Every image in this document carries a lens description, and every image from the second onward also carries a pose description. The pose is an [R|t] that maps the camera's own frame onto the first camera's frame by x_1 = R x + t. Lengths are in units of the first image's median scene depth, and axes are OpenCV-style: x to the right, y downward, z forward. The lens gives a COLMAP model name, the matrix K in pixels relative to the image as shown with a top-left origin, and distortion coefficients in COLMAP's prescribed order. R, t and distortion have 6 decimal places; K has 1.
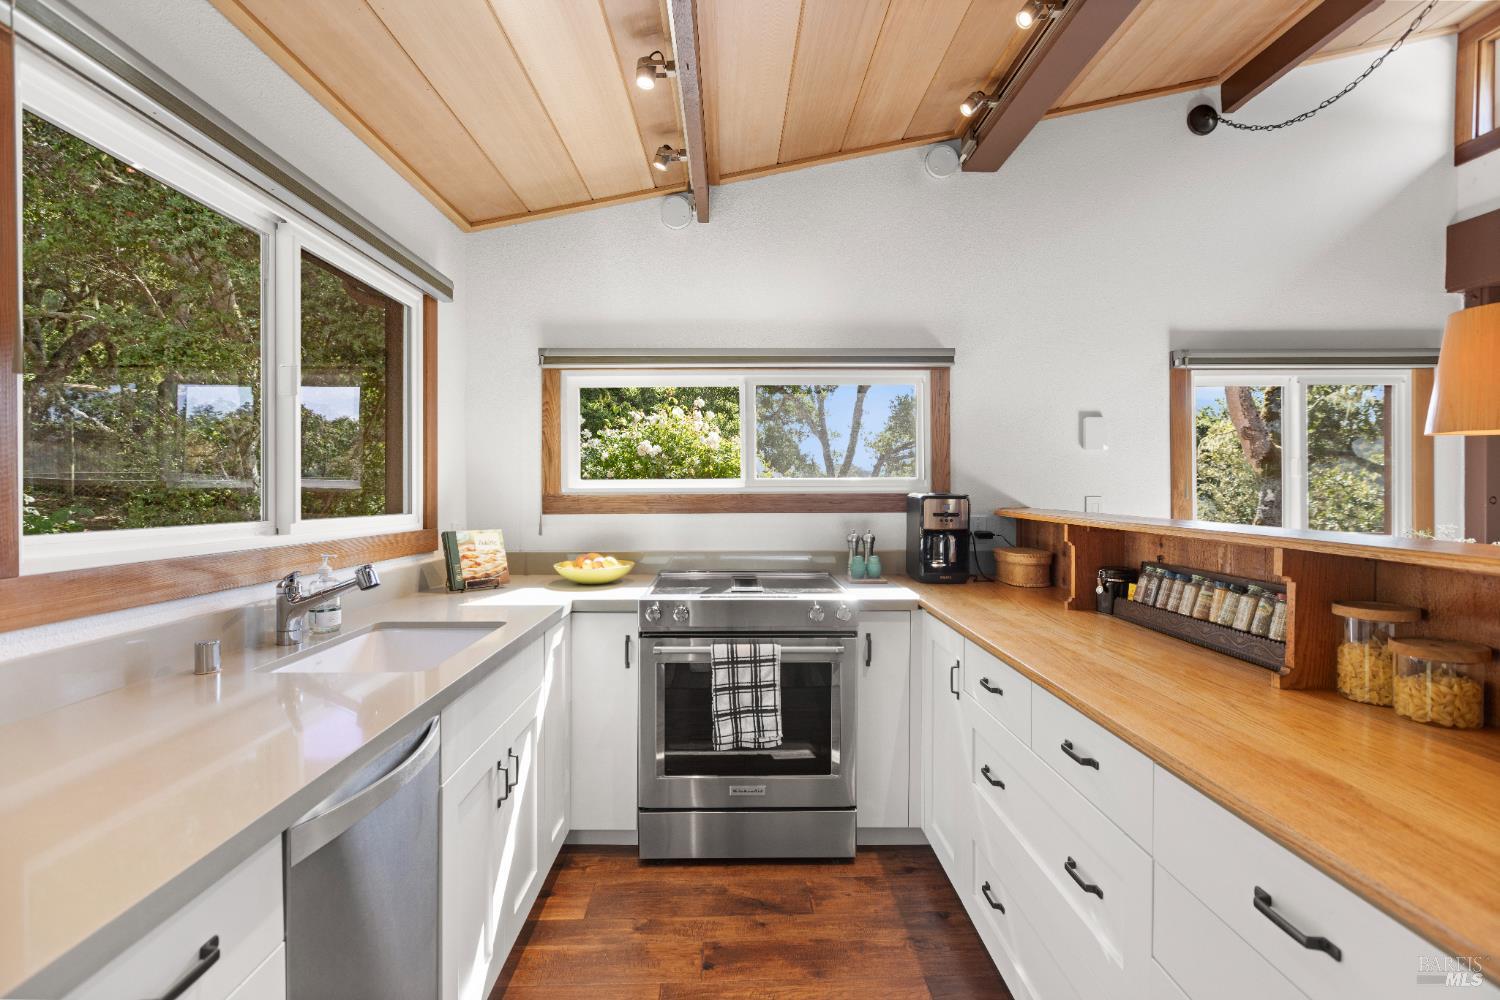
lens RADIAL K [[661.9, 0, 743.4], [0, 661.9, 481.9], [0, 0, 1]] dist [-0.000165, 0.000218]
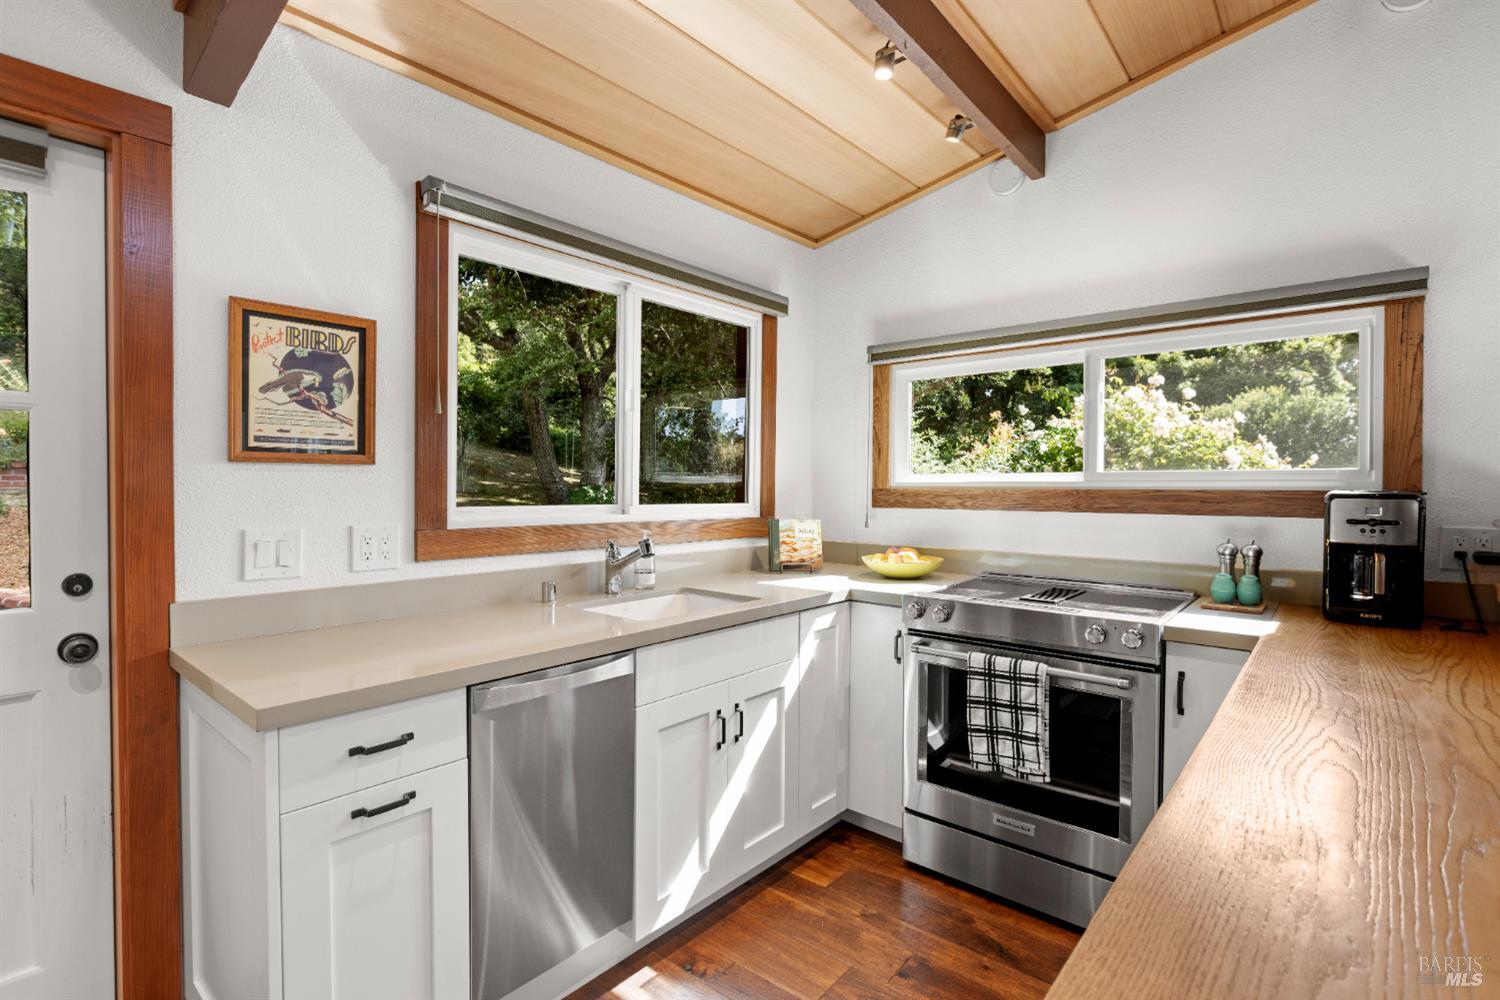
lens RADIAL K [[708.7, 0, 748.8], [0, 708.7, 480.6], [0, 0, 1]] dist [-0.000269, -0.000325]
pose [[0.751099, -0.000499, -0.660189, 0.337497], [0.001036, 0.999999, 0.000422, 0.007233], [0.660188, -0.001000, 0.751099, 0.055410]]
